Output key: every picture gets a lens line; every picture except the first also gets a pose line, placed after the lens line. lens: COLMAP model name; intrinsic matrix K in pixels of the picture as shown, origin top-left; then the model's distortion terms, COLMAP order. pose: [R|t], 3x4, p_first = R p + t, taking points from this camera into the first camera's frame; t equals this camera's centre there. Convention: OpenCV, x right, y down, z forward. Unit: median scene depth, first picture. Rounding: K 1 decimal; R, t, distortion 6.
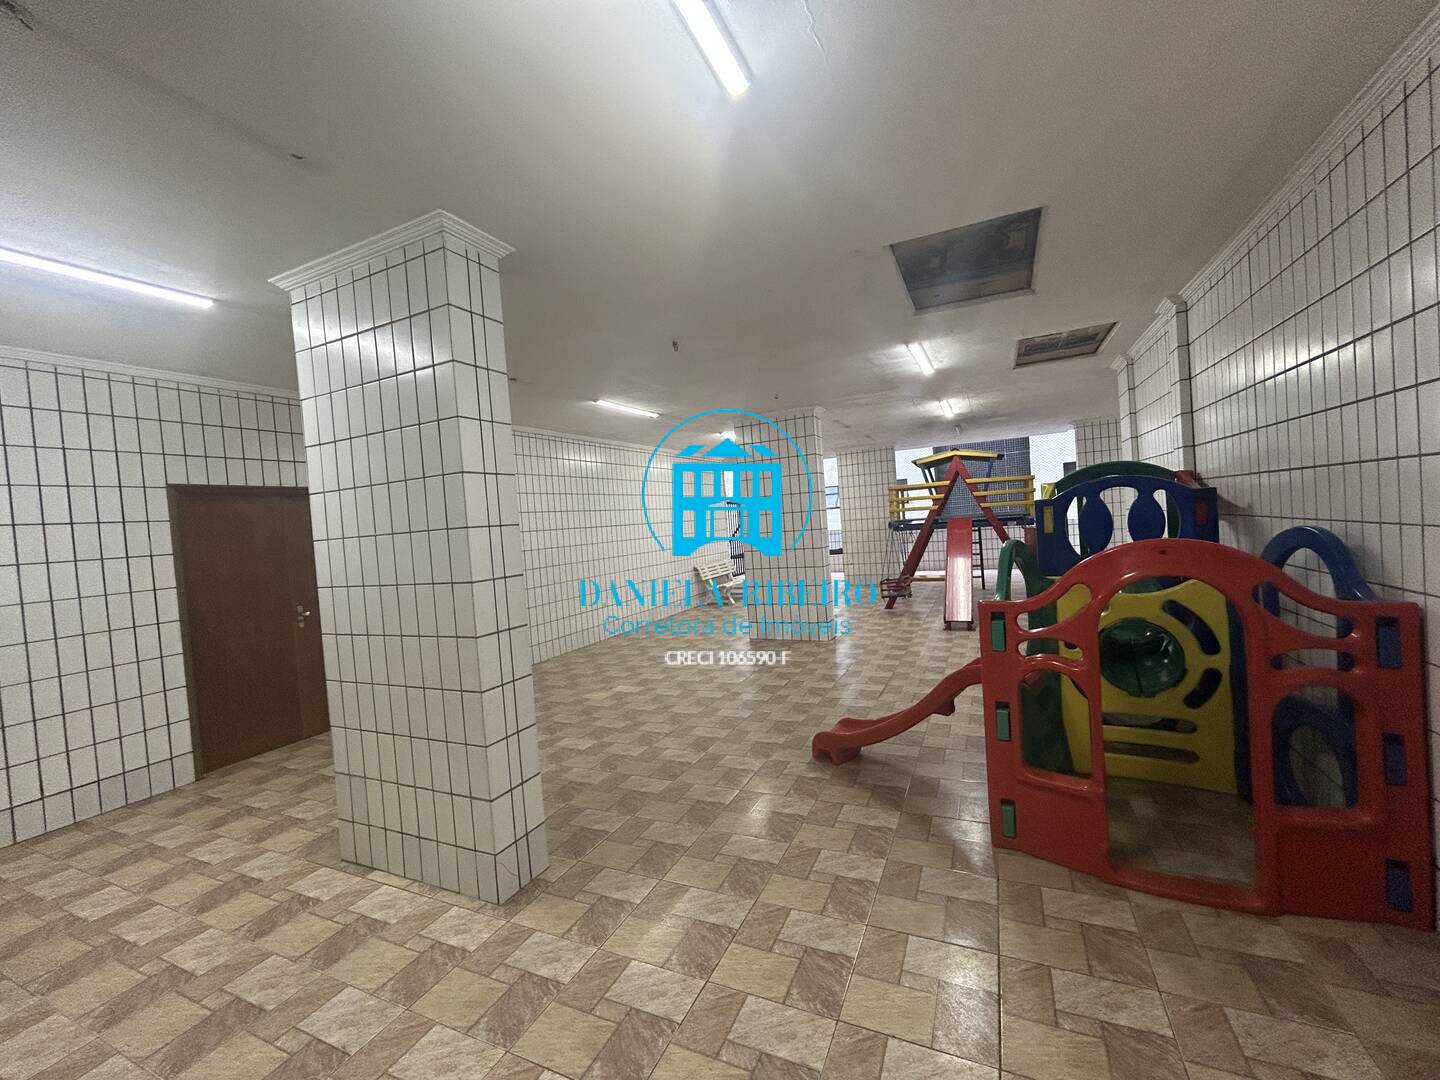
lens RADIAL K [[576.2, 0, 722.6], [0, 576.2, 536.9], [0, 0, 1]] dist [-0.003503, -0.000164]
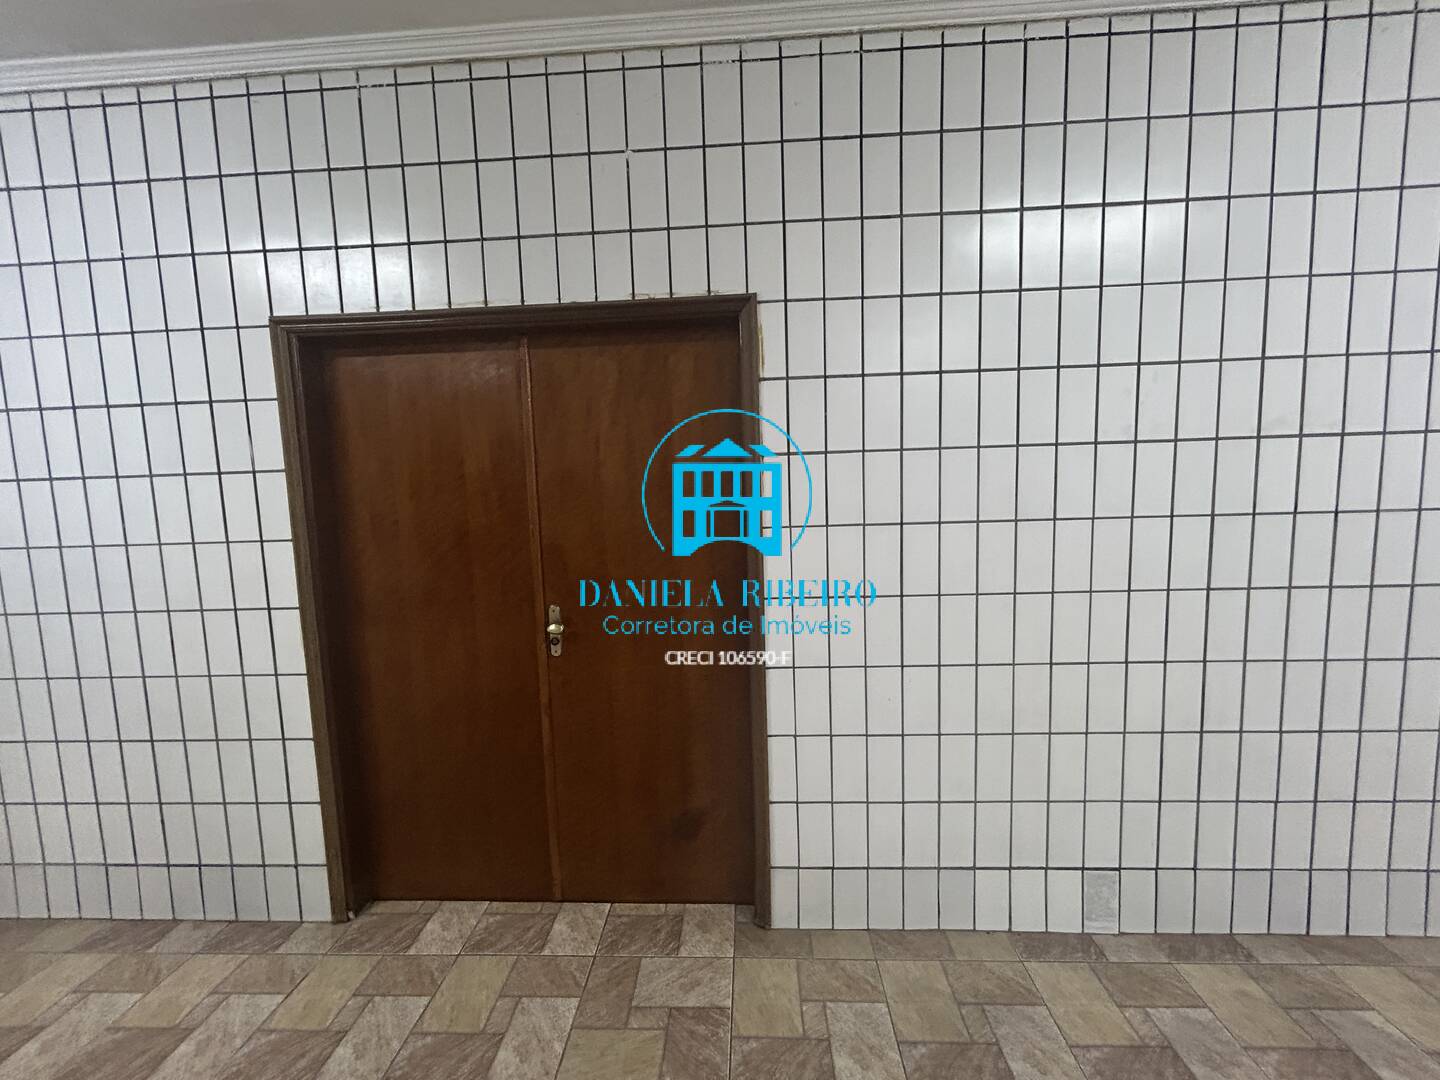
lens RADIAL K [[576.2, 0, 728.2], [0, 576.2, 535.0], [0, 0, 1]] dist [-0.003503, -0.000164]
pose [[0.375329, 0.149348, -0.914780, -0.390960], [-0.018216, 0.987931, 0.153817, 0.003794], [0.926712, -0.041069, 0.373520, 1.208182]]
